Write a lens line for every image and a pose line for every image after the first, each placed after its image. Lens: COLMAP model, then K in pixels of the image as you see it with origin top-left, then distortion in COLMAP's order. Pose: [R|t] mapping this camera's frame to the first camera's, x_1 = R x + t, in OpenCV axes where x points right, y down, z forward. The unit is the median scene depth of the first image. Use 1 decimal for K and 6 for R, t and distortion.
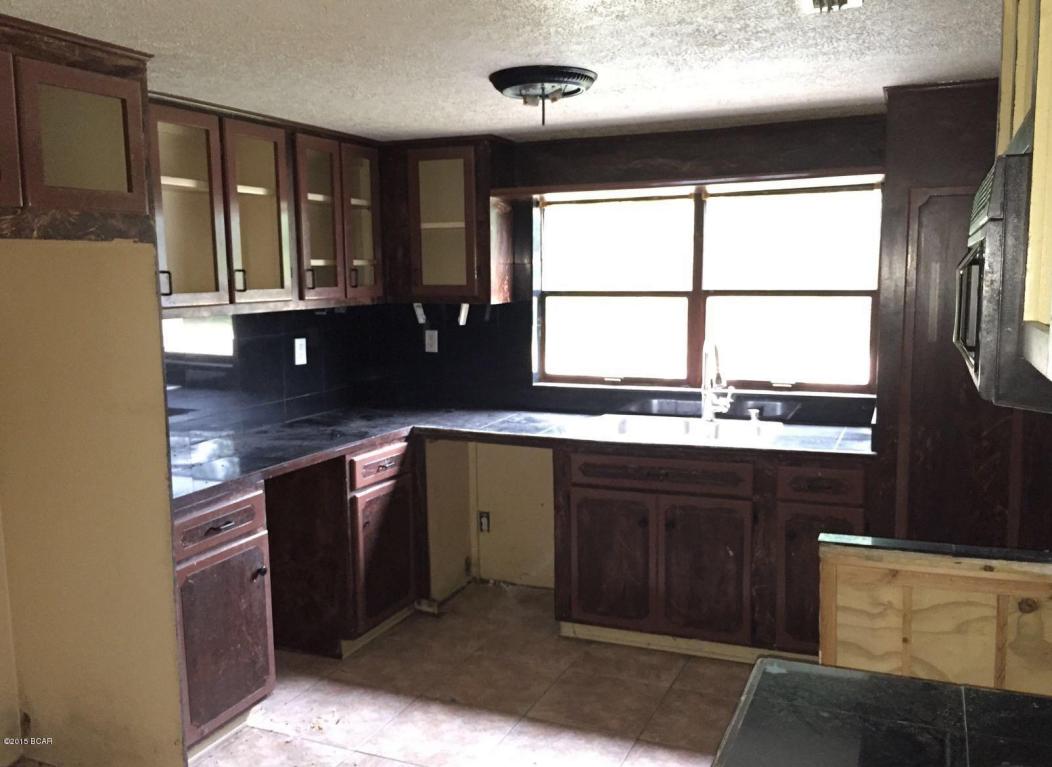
lens RADIAL K [[920.3, 0, 532.3], [0, 920.3, 386.5], [0, 0, 1]] dist [0.063901, -0.011191]
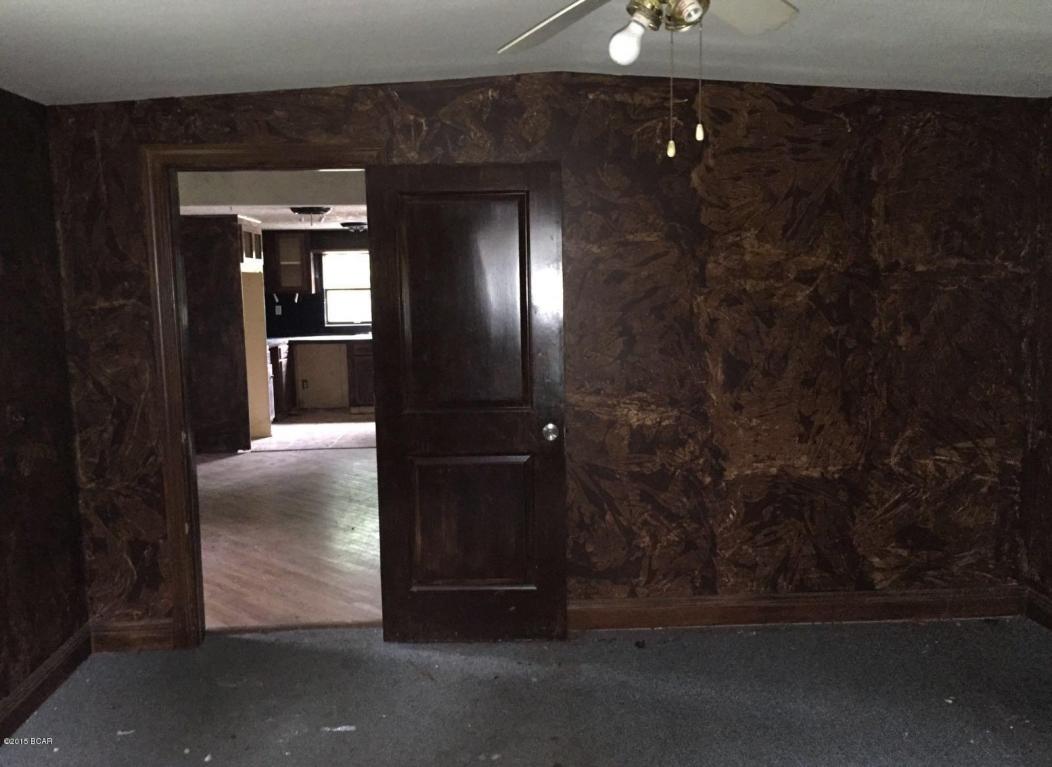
lens RADIAL K [[920.3, 0, 525.4], [0, 920.3, 390.9], [0, 0, 1]] dist [0.063901, -0.011191]
pose [[0.898240, -0.060434, 0.435330, -0.659311], [0.067483, 0.997720, -0.000735, 0.229200], [-0.434293, 0.030037, 0.900271, -1.614448]]
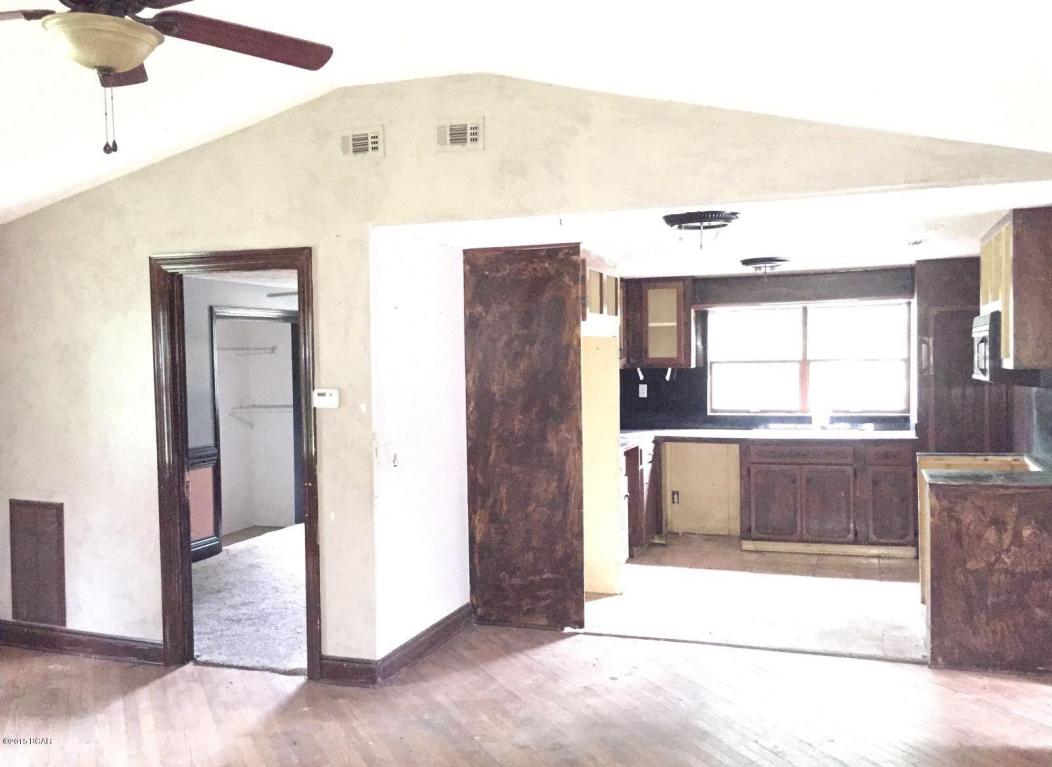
lens RADIAL K [[920.3, 0, 528.3], [0, 920.3, 389.0], [0, 0, 1]] dist [0.063901, -0.011191]
pose [[0.998123, -0.007524, 0.060773, -0.470565], [0.013087, 0.995705, -0.091658, 0.111922], [-0.059822, 0.092282, 0.993934, -0.761861]]
